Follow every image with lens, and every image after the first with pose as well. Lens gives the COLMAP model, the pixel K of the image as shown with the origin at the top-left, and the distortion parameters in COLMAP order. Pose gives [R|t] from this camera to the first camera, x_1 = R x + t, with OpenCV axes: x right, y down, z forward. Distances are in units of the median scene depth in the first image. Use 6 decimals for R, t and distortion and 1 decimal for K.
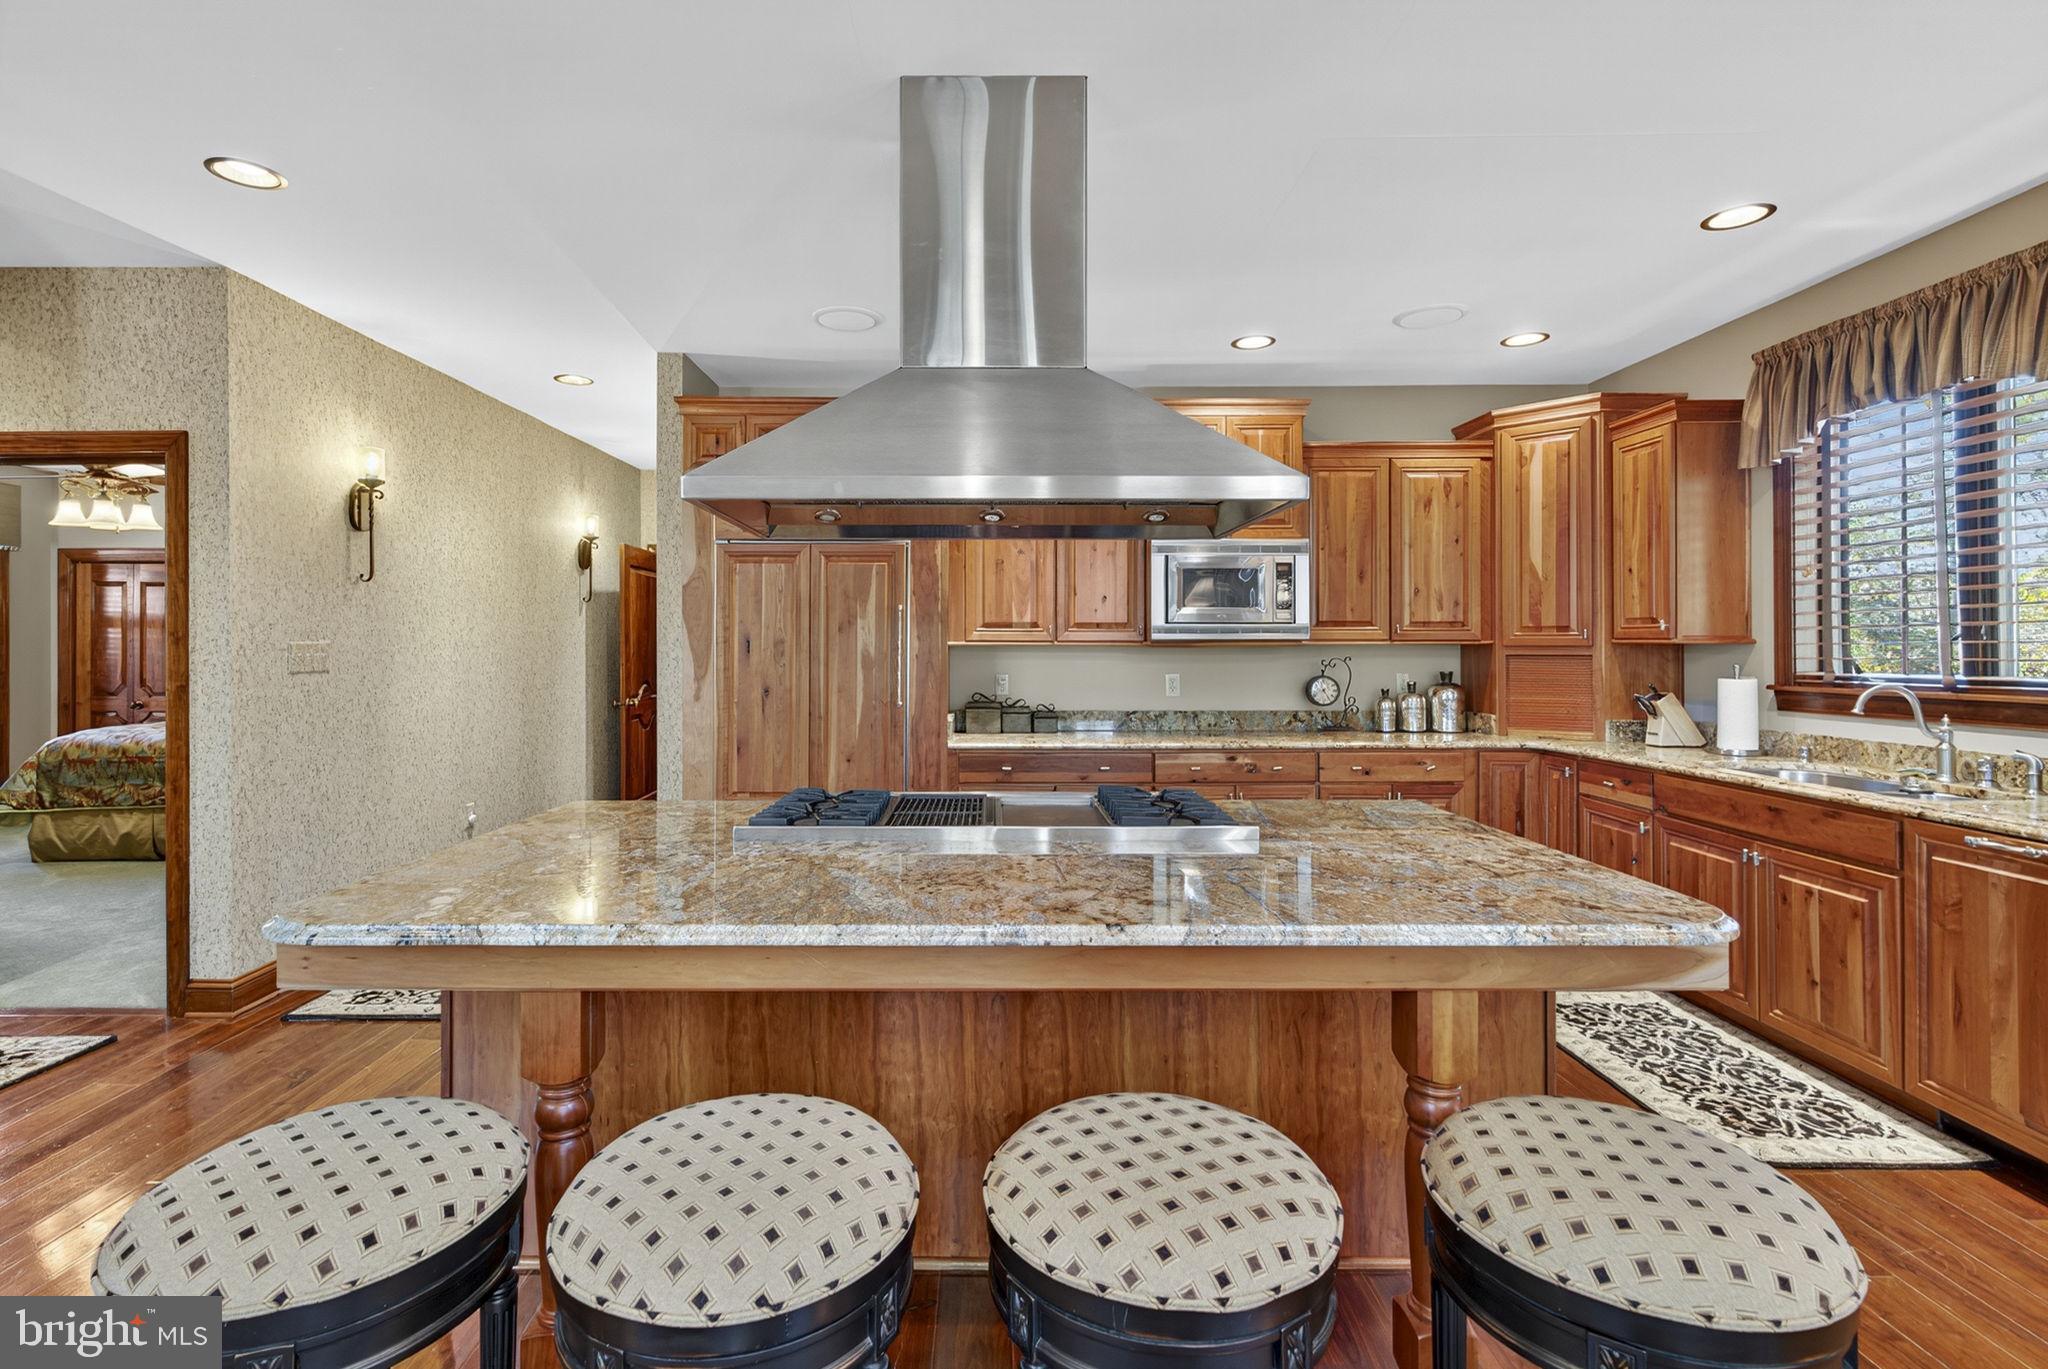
lens RADIAL K [[965.0, 0, 1017.3], [0, 965.0, 634.0], [0, 0, 1]] dist [-0.000523, -0.000357]
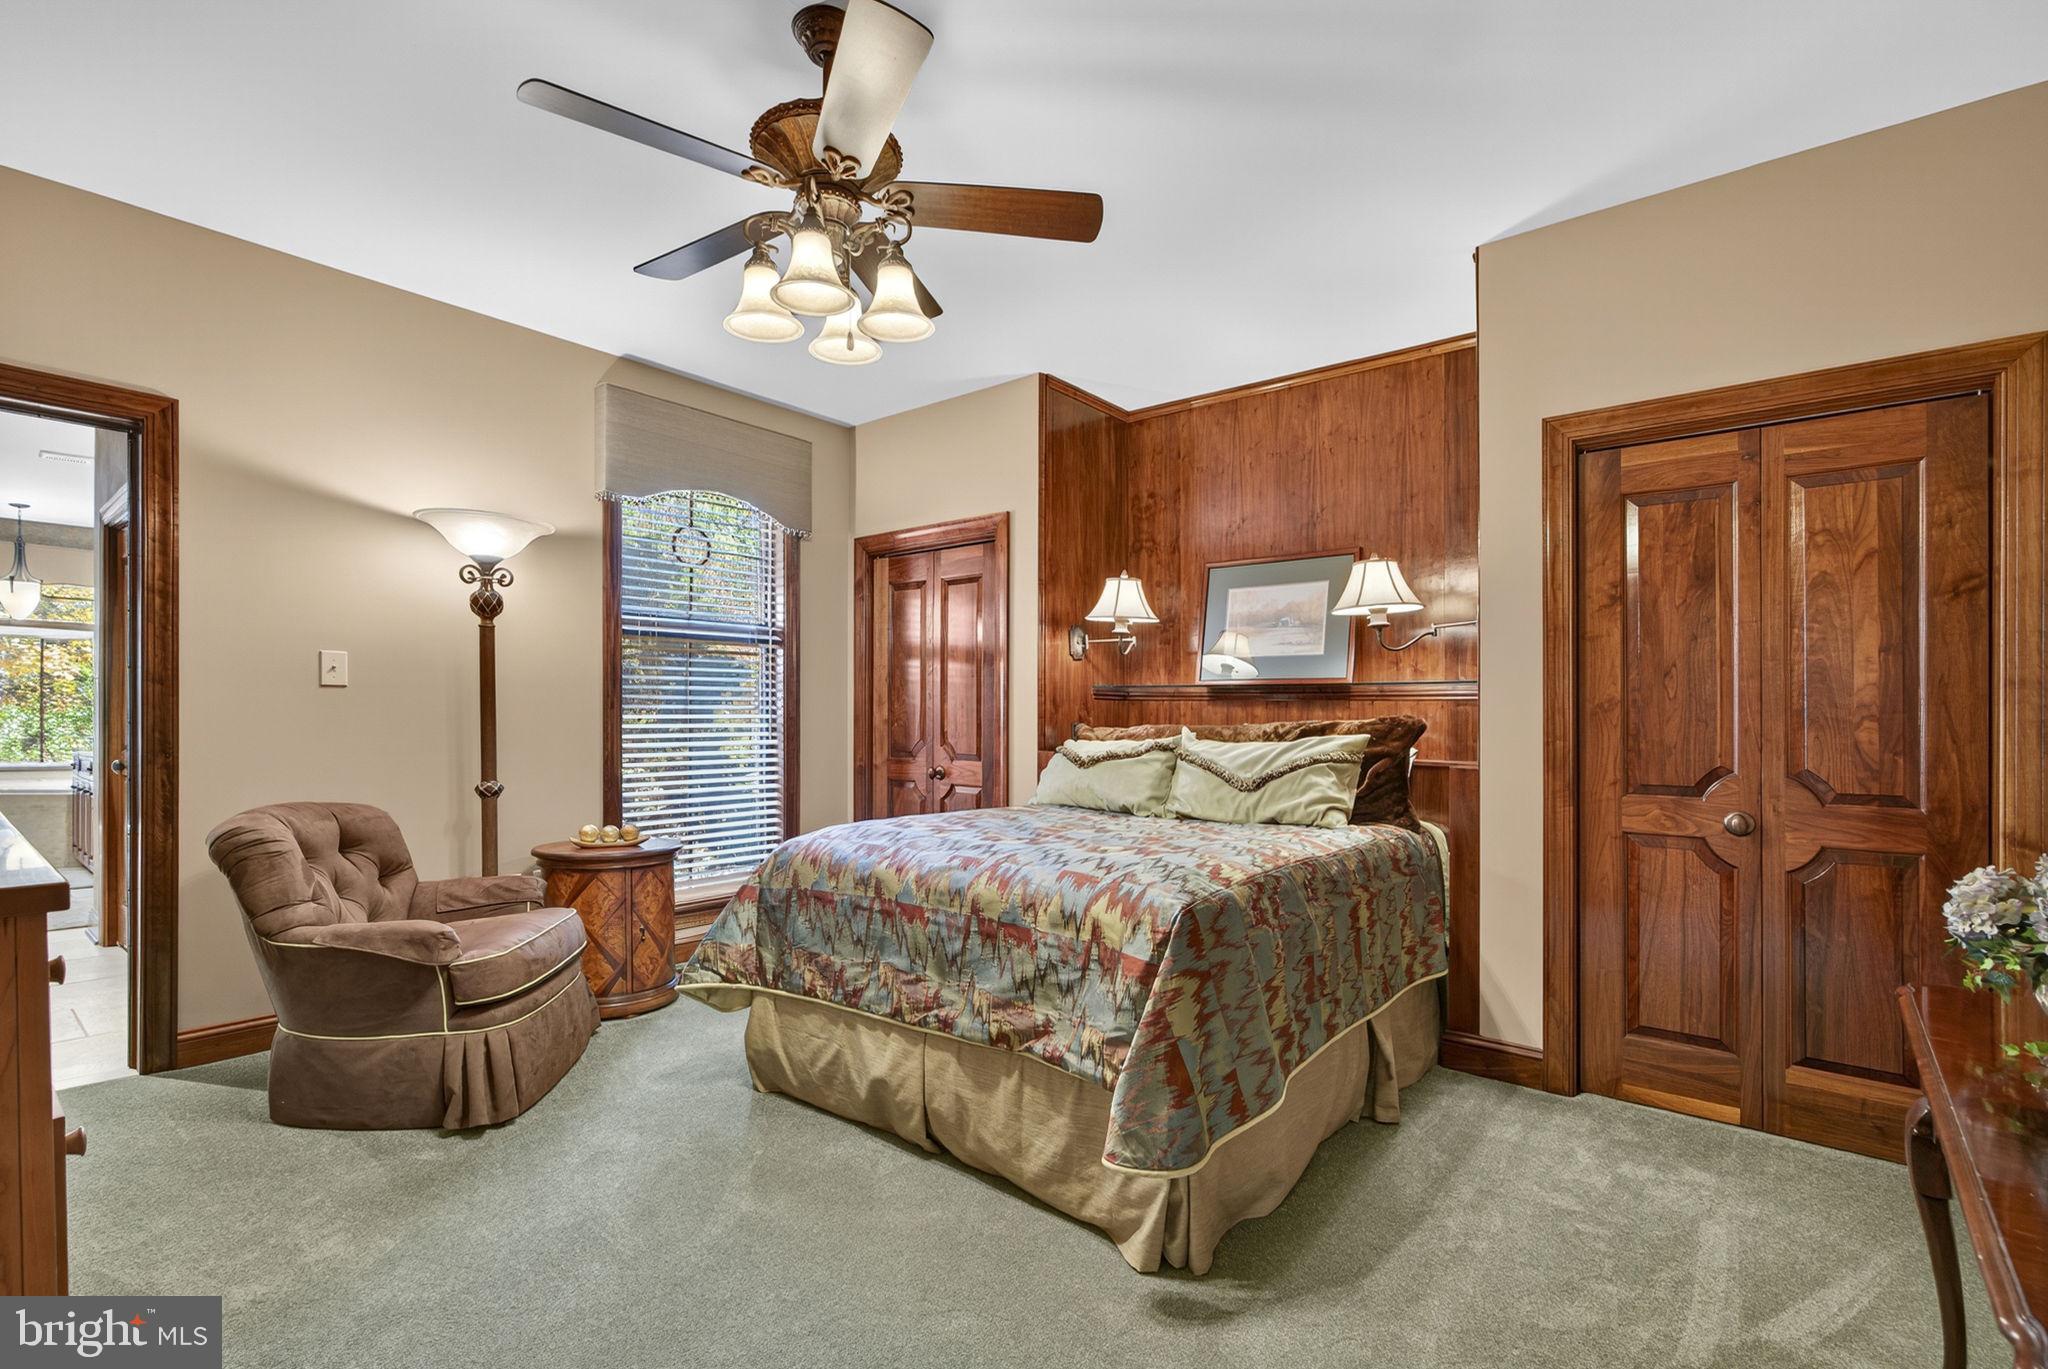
lens RADIAL K [[943.9, 0, 1025.7], [0, 943.9, 713.5], [0, 0, 1]] dist [-0.014769, 0.000007]
pose [[0.770058, 0.003133, -0.637966, -0.603564], [-0.003366, 0.999994, 0.000848, 0.043274], [0.637965, 0.001494, 0.770064, 0.714600]]
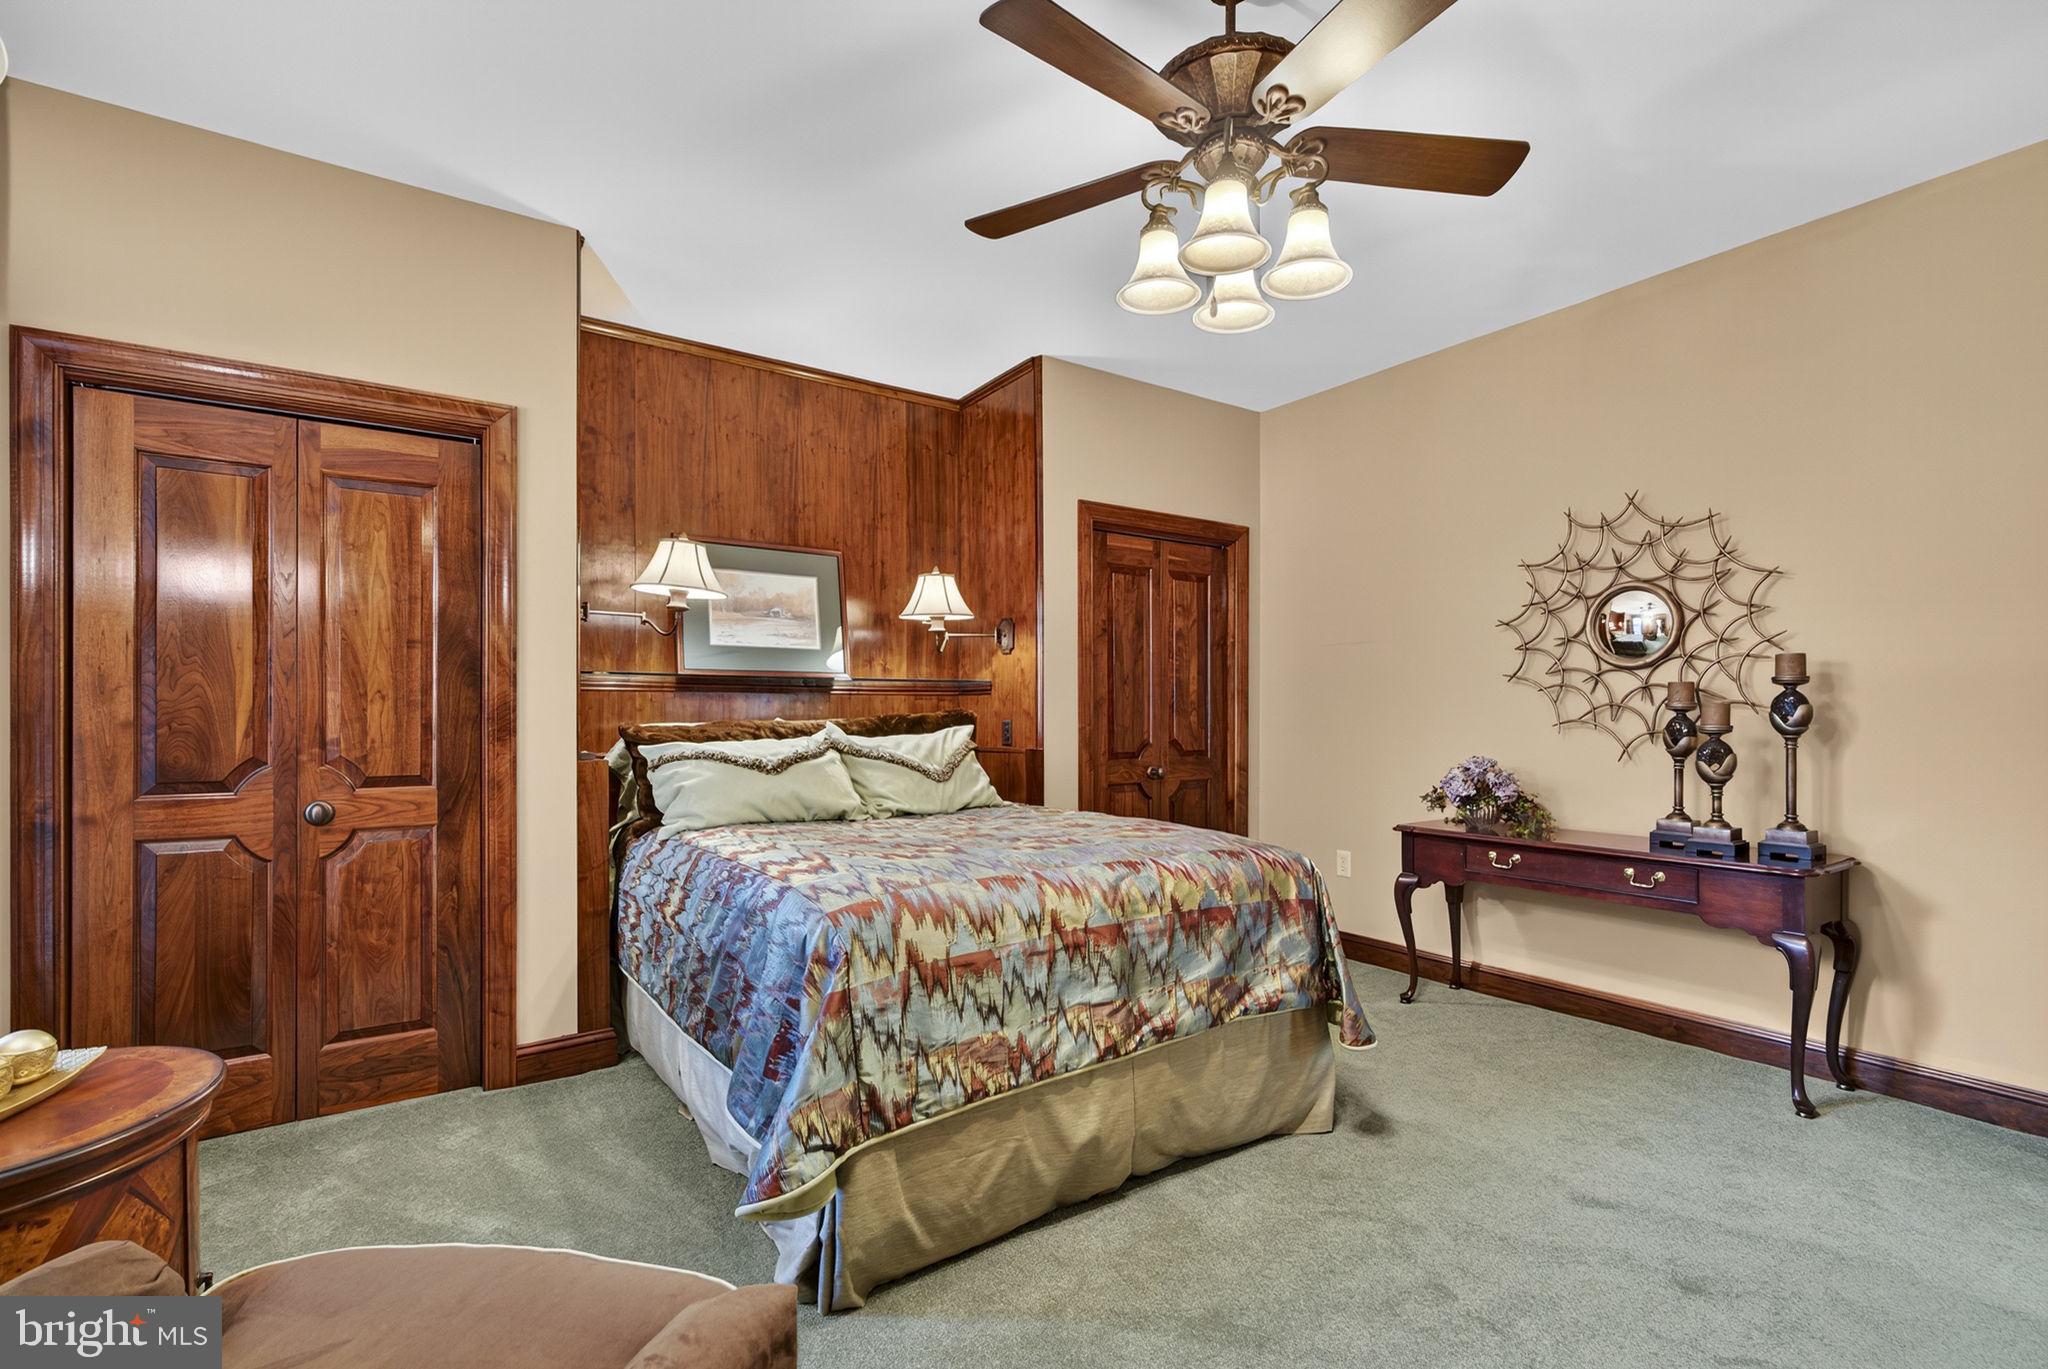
lens RADIAL K [[936.6, 0, 1027.9], [0, 936.6, 704.0], [0, 0, 1]] dist [-0.004052, -0.000570]
pose [[0.819582, 0.002373, 0.572957, -1.139443], [-0.002710, 0.999996, -0.000265, 0.040686], [-0.572955, -0.001336, 0.819585, 0.717362]]
